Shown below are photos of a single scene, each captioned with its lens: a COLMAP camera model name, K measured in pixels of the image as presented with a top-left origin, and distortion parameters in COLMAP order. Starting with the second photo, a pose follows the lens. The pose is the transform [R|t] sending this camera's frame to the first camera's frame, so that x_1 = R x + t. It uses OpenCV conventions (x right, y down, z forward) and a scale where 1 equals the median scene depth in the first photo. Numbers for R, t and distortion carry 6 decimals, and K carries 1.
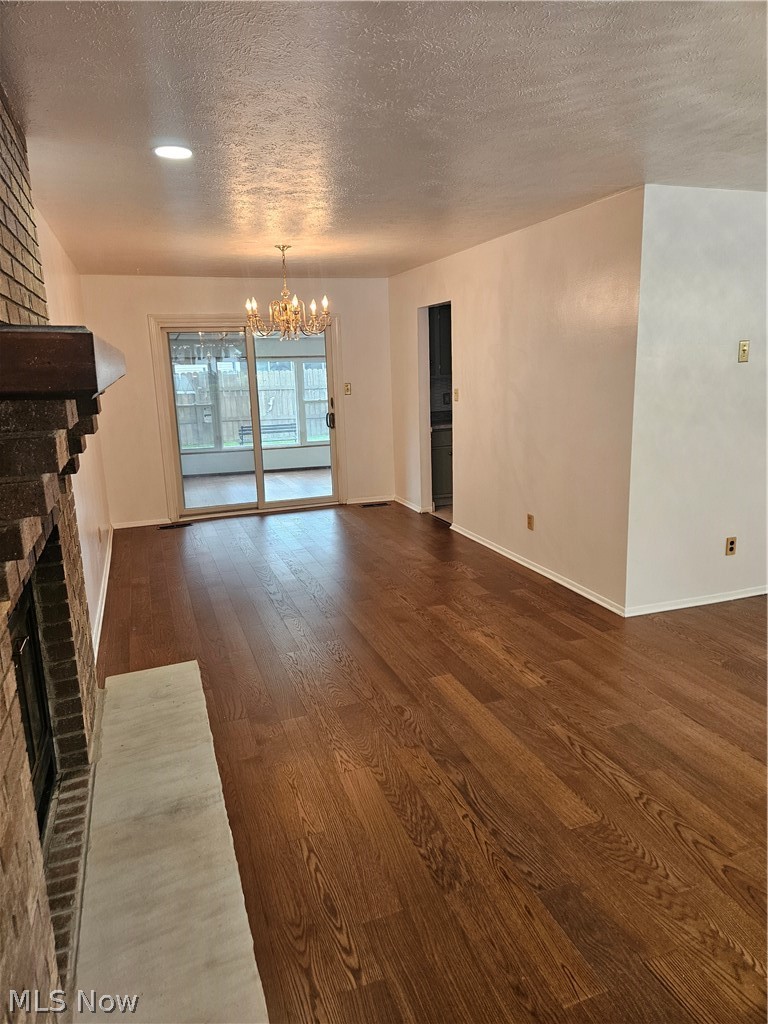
lens RADIAL K [[672.8, 0, 386.2], [0, 672.8, 499.8], [0, 0, 1]] dist [0.040513, -0.039604]
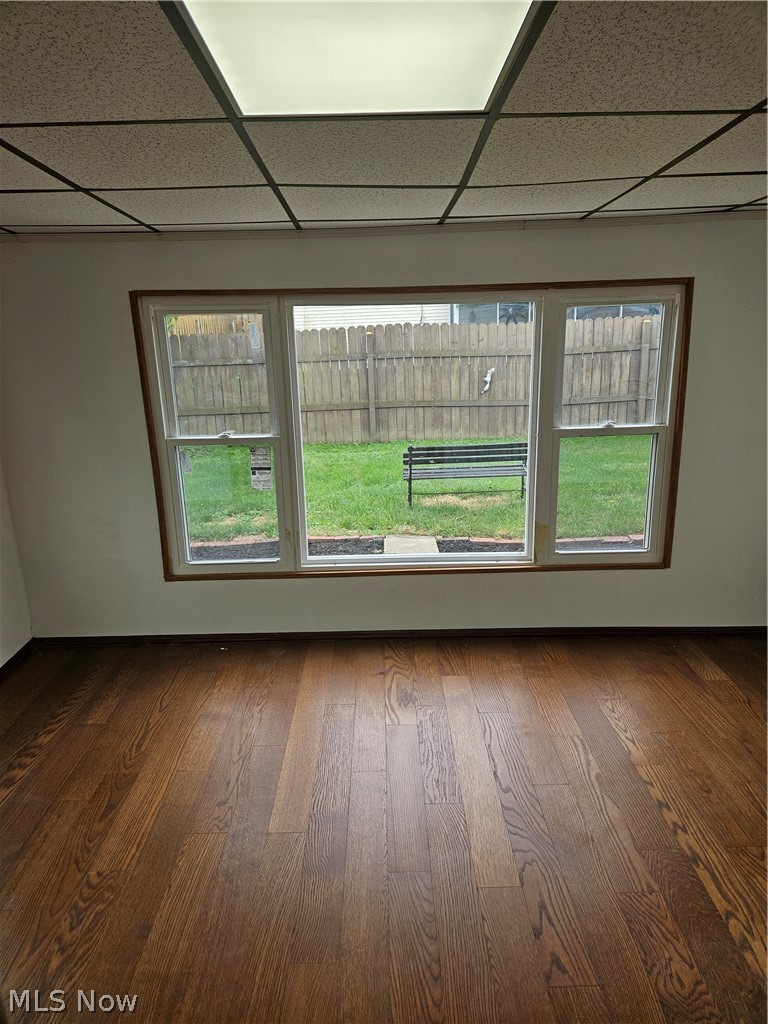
lens RADIAL K [[675.1, 0, 373.7], [0, 675.1, 497.8], [0, 0, 1]] dist [0.077732, -0.061725]
pose [[0.937955, 0.090985, -0.334607, -0.091802], [-0.068175, 0.994515, 0.079318, -0.131764], [0.339989, -0.051585, 0.939014, 0.655585]]
